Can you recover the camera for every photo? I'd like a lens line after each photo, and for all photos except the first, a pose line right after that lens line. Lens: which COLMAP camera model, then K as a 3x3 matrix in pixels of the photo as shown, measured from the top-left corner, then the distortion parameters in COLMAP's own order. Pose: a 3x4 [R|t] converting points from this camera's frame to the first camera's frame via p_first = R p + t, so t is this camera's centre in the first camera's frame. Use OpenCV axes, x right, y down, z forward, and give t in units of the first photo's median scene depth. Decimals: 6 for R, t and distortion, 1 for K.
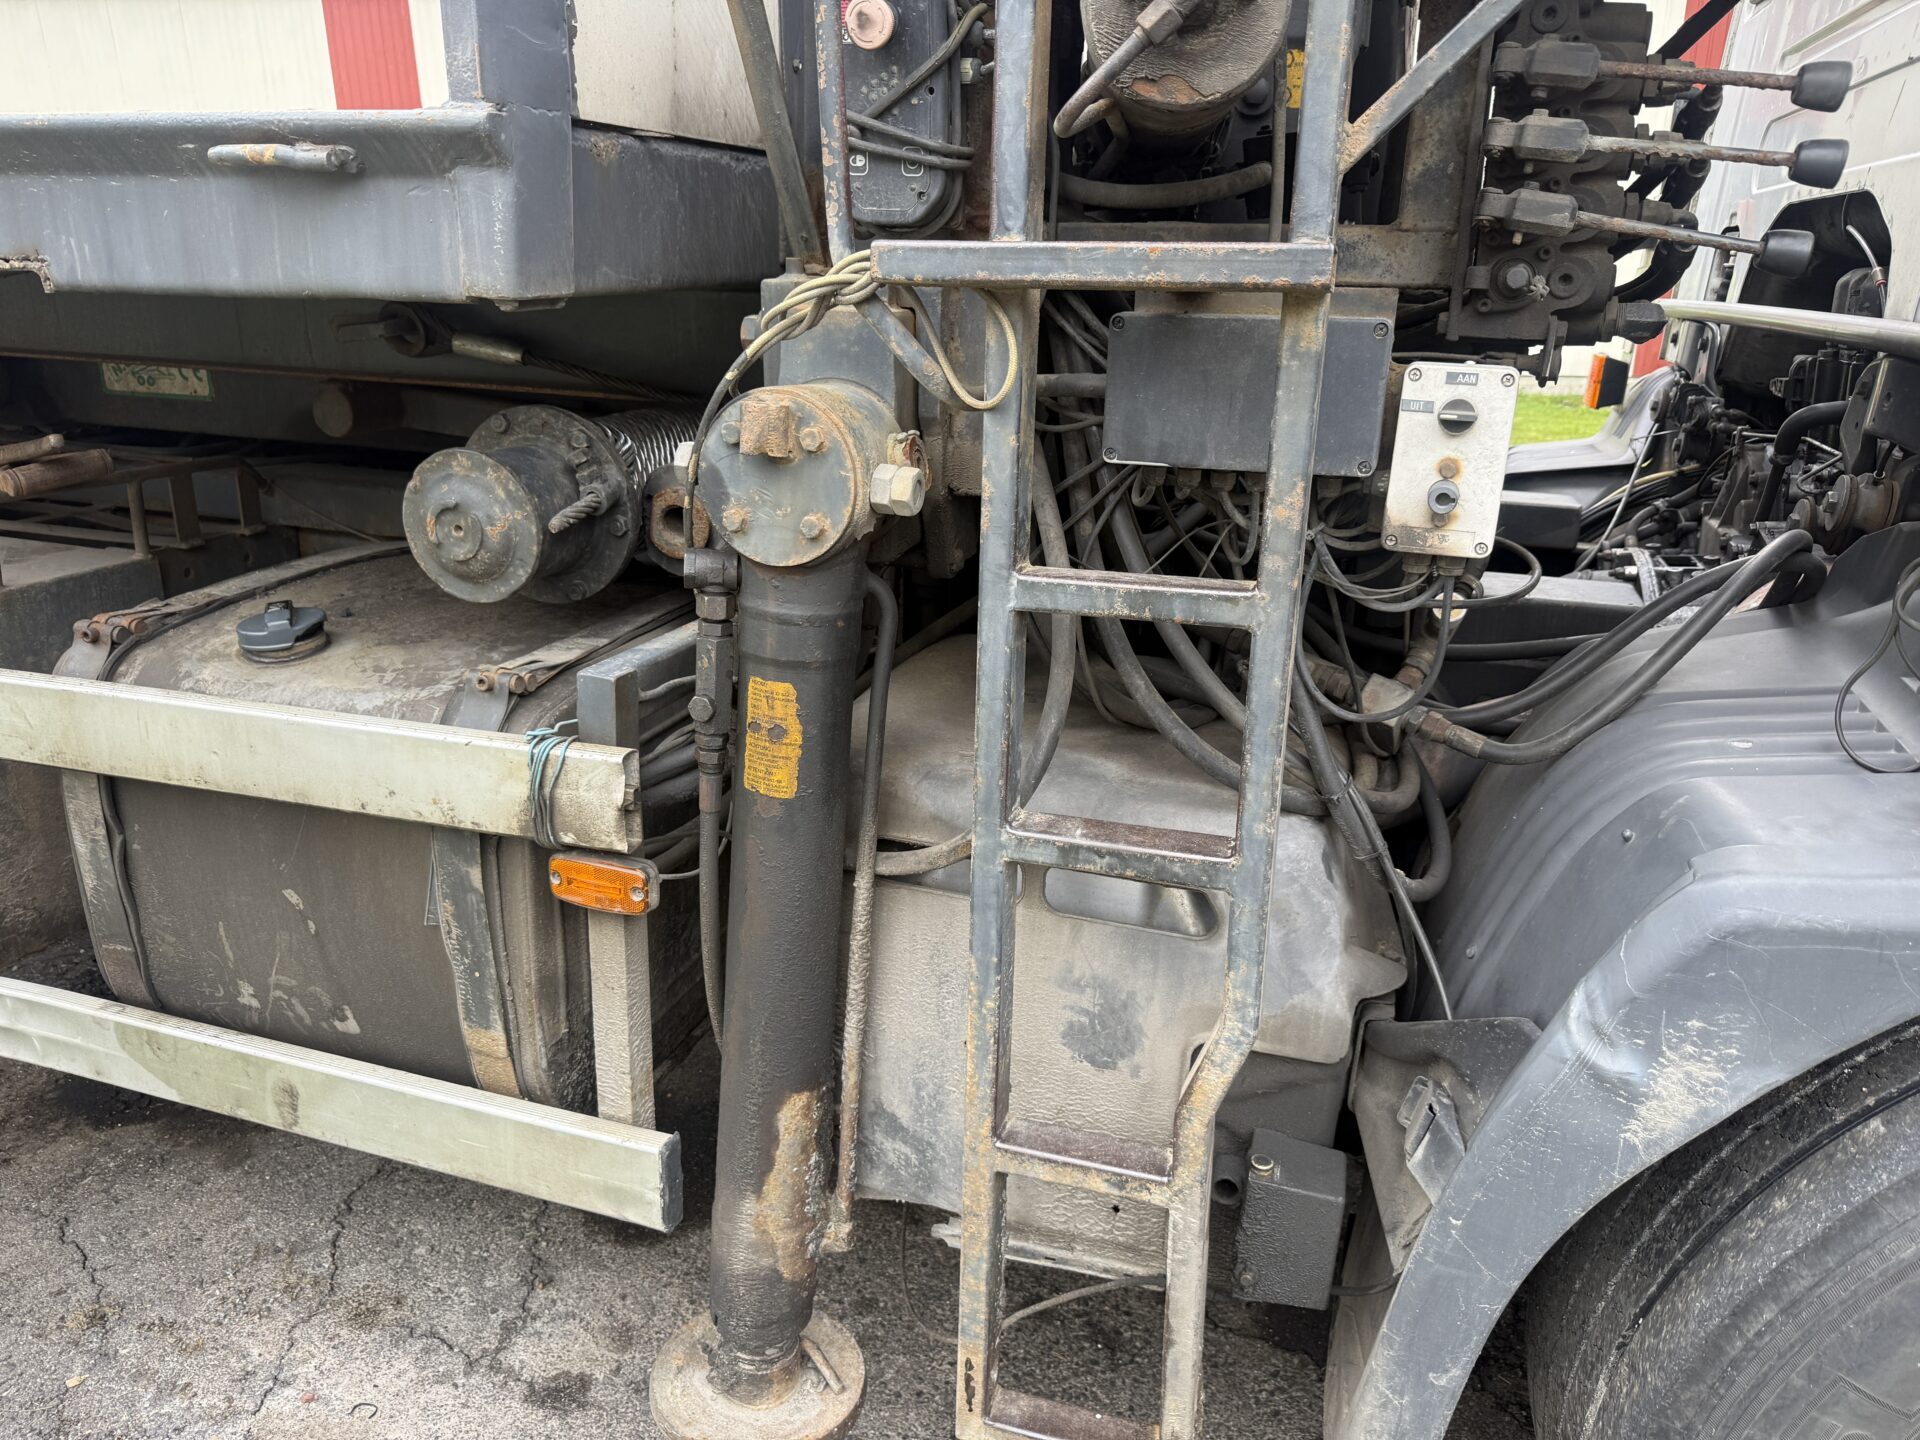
lens RADIAL K [[1369.2, 0, 974.9], [0, 1369.2, 721.0], [0, 0, 1]] dist [0.103040, -0.154773]
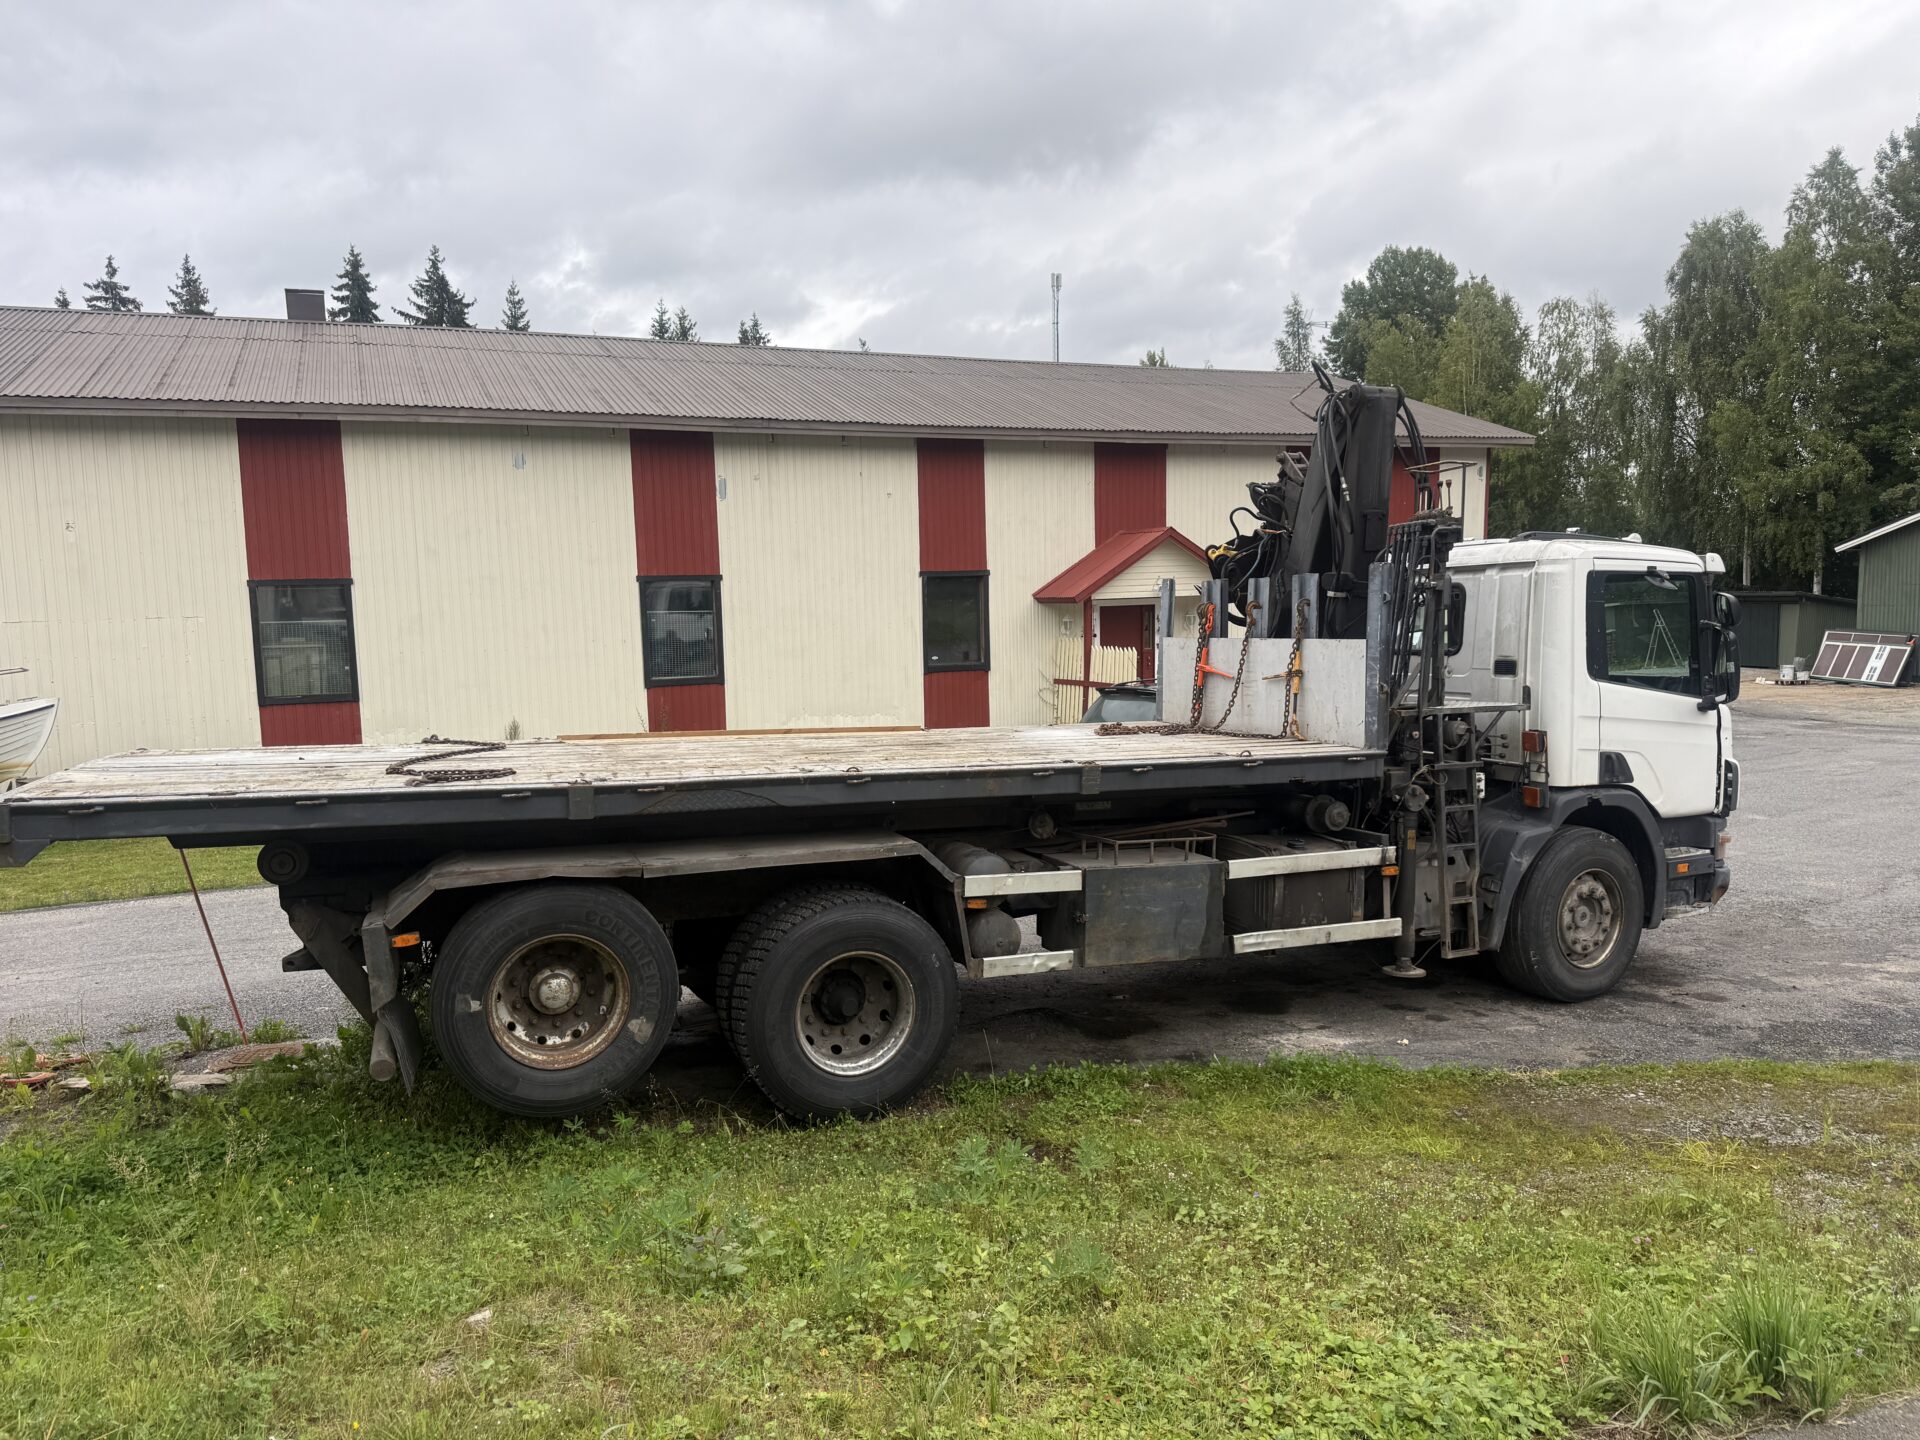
lens RADIAL K [[1358.9, 0, 971.1], [0, 1358.9, 713.4], [0, 0, 1]] dist [0.080229, -0.096669]
pose [[0.777041, -0.067953, 0.625771, -5.325978], [0.227935, 0.957061, -0.179106, 0.116597], [-0.586731, 0.281808, 0.759165, -2.595132]]
